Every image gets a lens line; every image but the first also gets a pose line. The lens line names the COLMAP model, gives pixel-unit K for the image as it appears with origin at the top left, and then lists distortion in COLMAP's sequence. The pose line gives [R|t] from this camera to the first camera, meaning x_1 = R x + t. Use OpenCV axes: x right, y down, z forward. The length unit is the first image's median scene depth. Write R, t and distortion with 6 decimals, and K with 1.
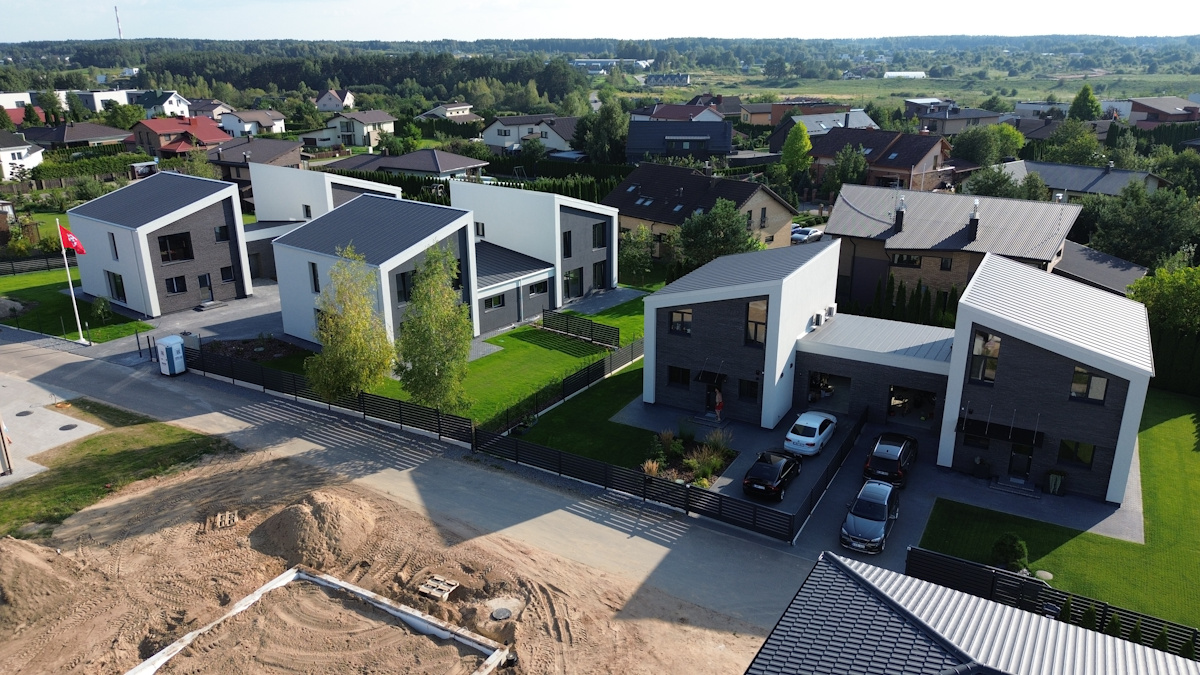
lens RADIAL K [[846.0, 0, 600.0], [0, 846.0, 337.5], [0, 0, 1]] dist [0.073205, -0.085893]
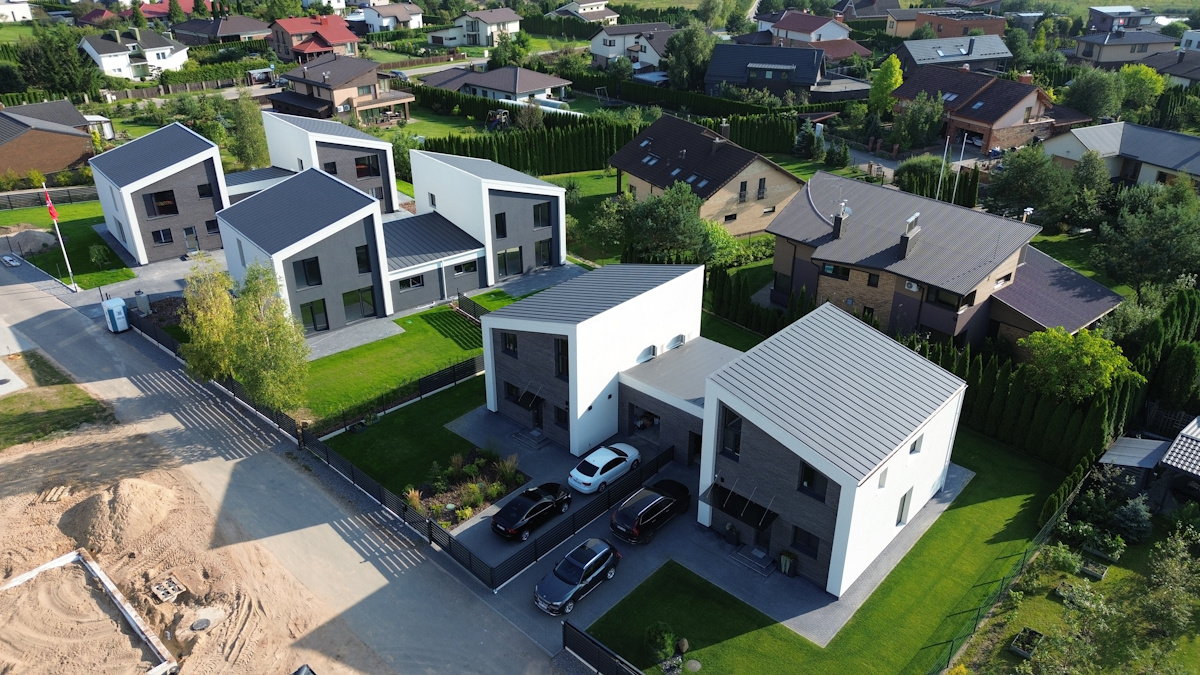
lens RADIAL K [[846.0, 0, 600.0], [0, 846.0, 337.5], [0, 0, 1]] dist [0.073205, -0.085893]
pose [[0.974480, 0.103467, -0.199207, 0.319656], [-0.074994, 0.986507, 0.145531, -0.144714], [0.211576, -0.126878, 0.969091, 0.012859]]
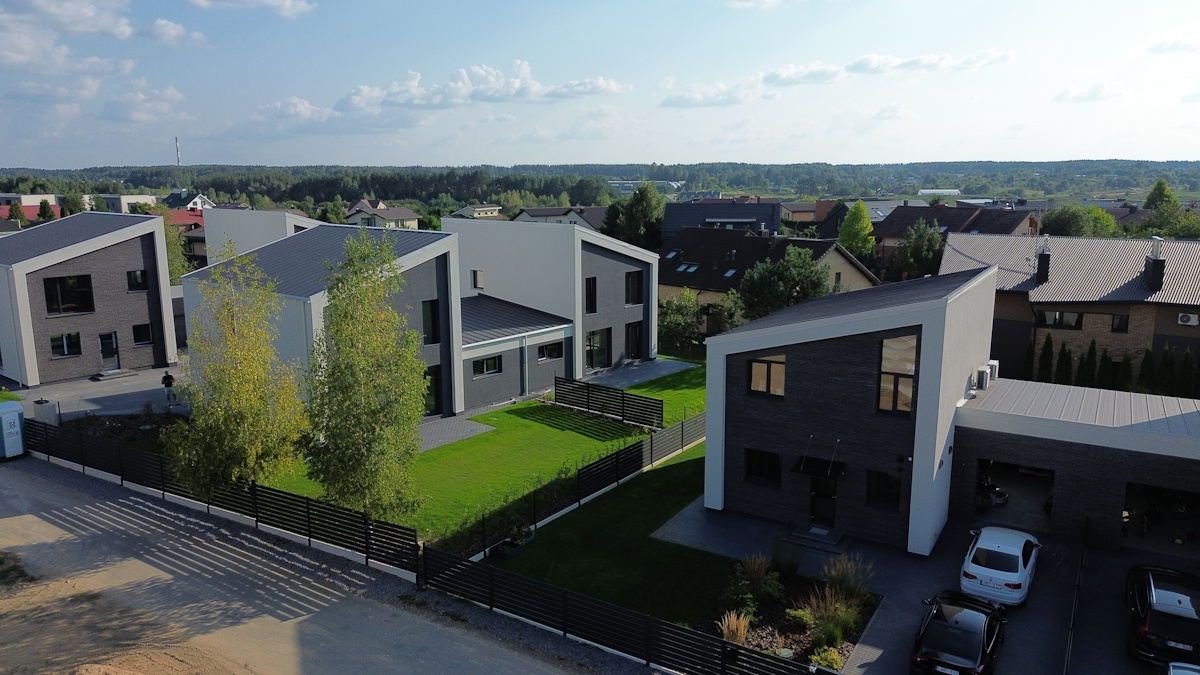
lens RADIAL K [[846.0, 0, 600.0], [0, 846.0, 337.5], [0, 0, 1]] dist [0.073205, -0.085893]
pose [[0.999299, 0.006774, -0.036832, -0.003362], [-0.011823, 0.990268, -0.138672, 0.032279], [0.035534, 0.139010, 0.989653, 0.289942]]
